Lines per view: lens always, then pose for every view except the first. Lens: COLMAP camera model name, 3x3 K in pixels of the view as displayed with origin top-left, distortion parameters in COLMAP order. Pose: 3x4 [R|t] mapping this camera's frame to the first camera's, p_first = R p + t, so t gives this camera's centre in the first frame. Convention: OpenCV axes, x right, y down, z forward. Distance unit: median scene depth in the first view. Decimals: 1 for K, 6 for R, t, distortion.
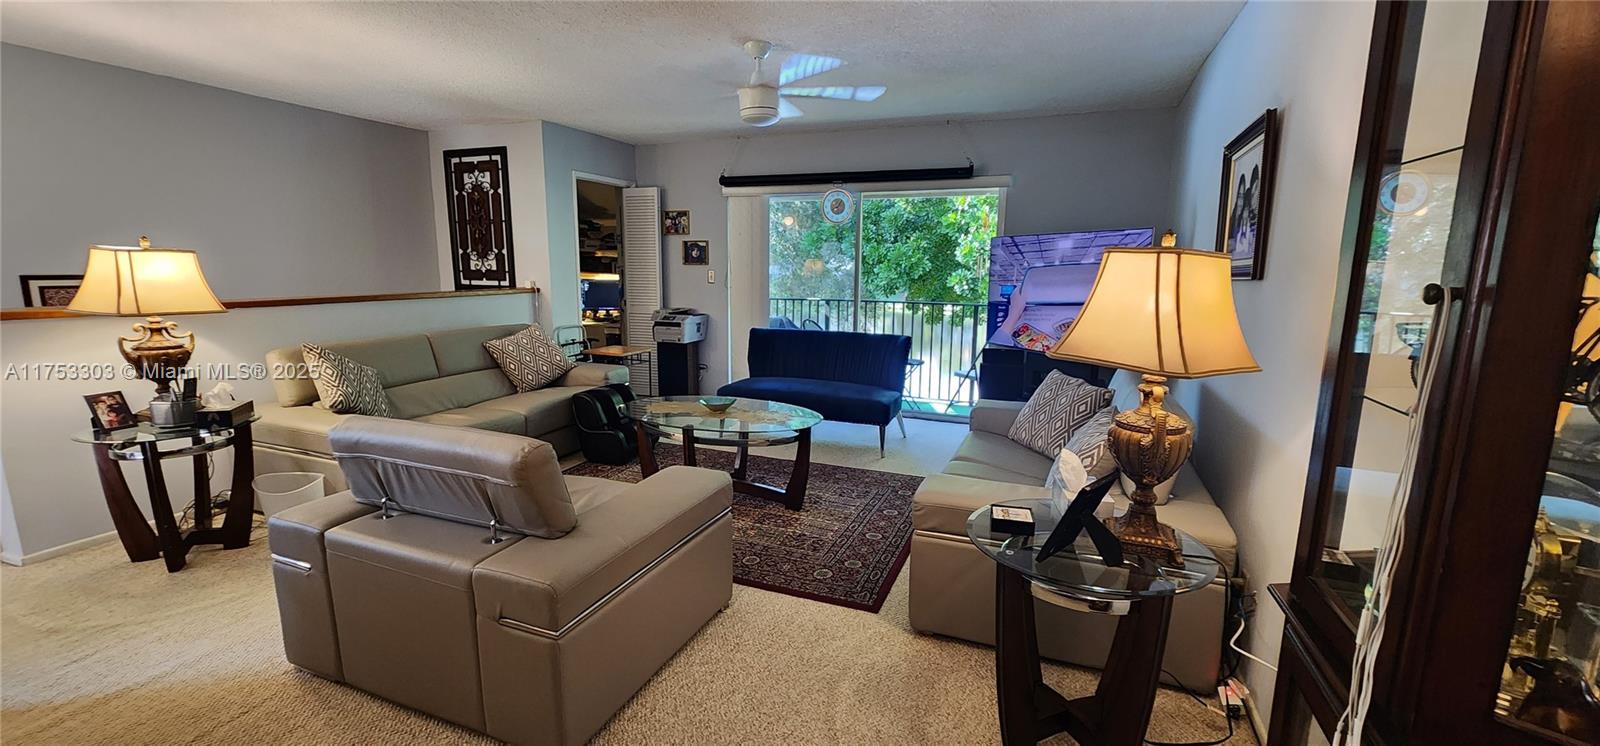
lens RADIAL K [[654.5, 0, 794.2], [0, 654.5, 376.0], [0, 0, 1]] dist [0.000600, 0.000925]
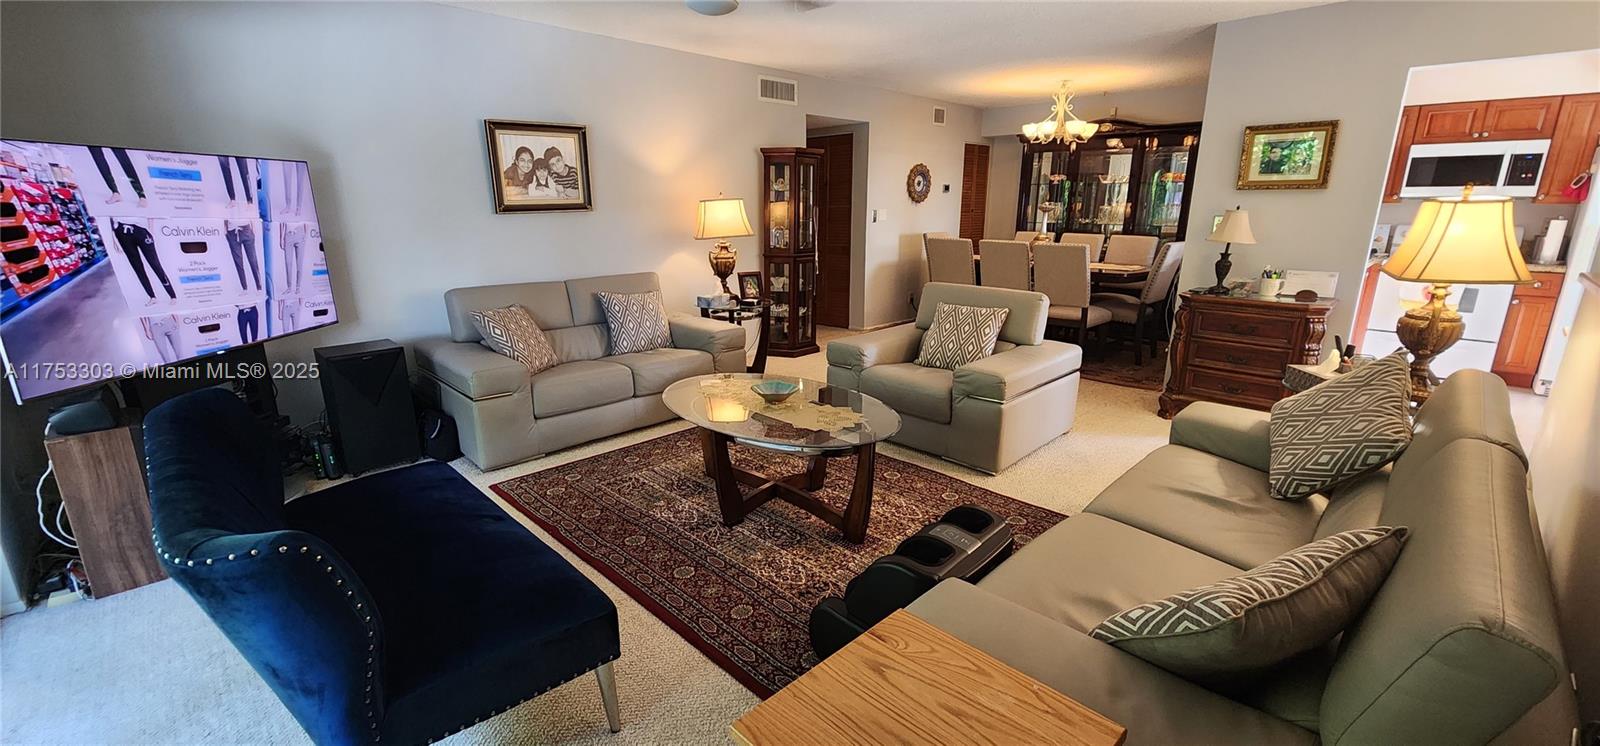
lens RADIAL K [[654.0, 0, 794.5], [0, 654.0, 374.9], [0, 0, 1]] dist [-0.000194, 0.000466]
pose [[-0.924819, -0.105110, 0.365597, -0.452232], [0.057682, 0.911209, 0.407887, -0.314990], [-0.376008, 0.398310, -0.836640, 1.751533]]
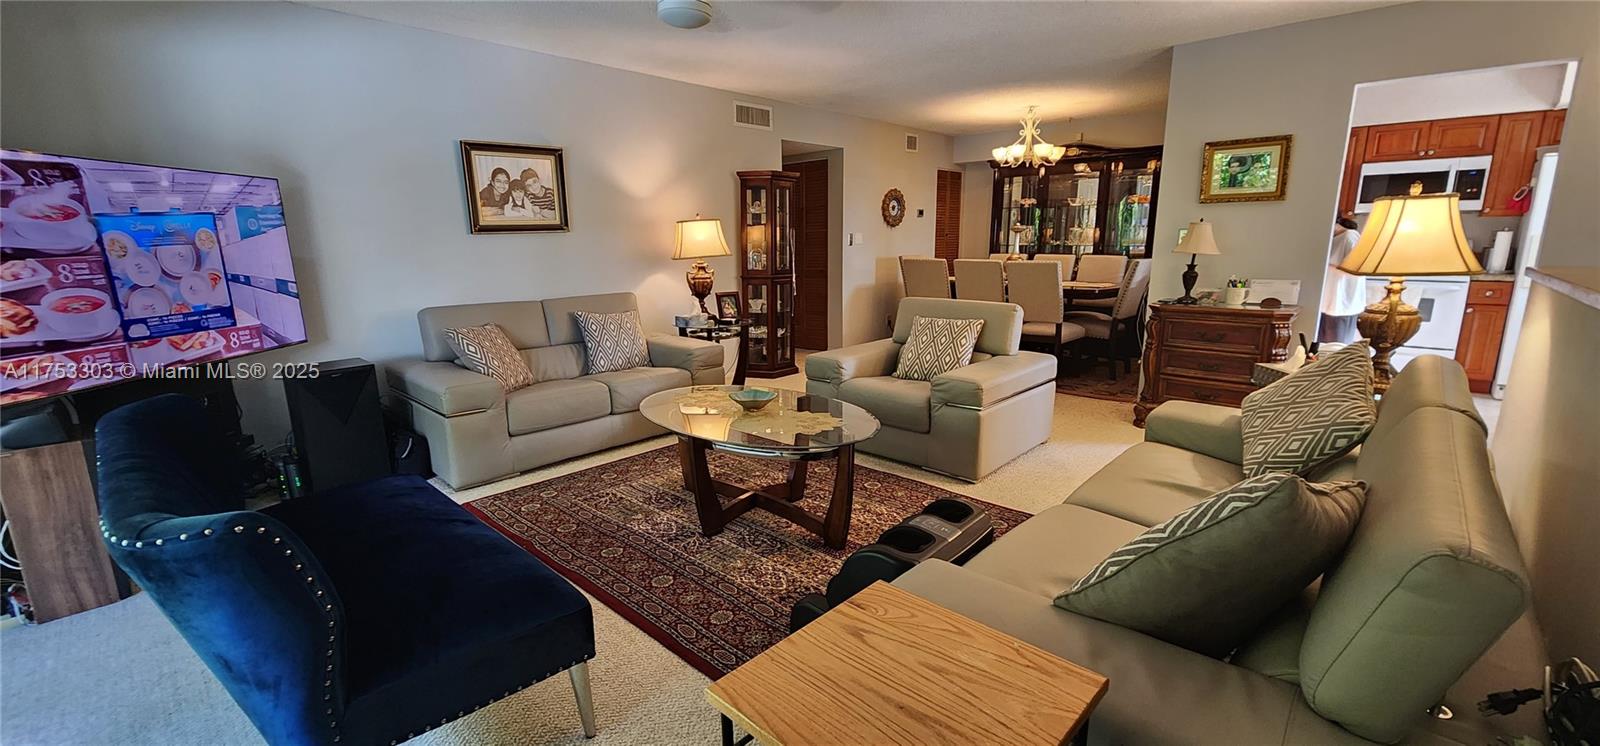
lens RADIAL K [[654.5, 0, 794.2], [0, 654.5, 376.0], [0, 0, 1]] dist [0.000600, 0.000925]
pose [[-0.936555, -0.071749, 0.343098, -0.458562], [0.062063, 0.929417, 0.363774, -0.283304], [-0.344982, 0.361988, -0.865998, 1.763117]]
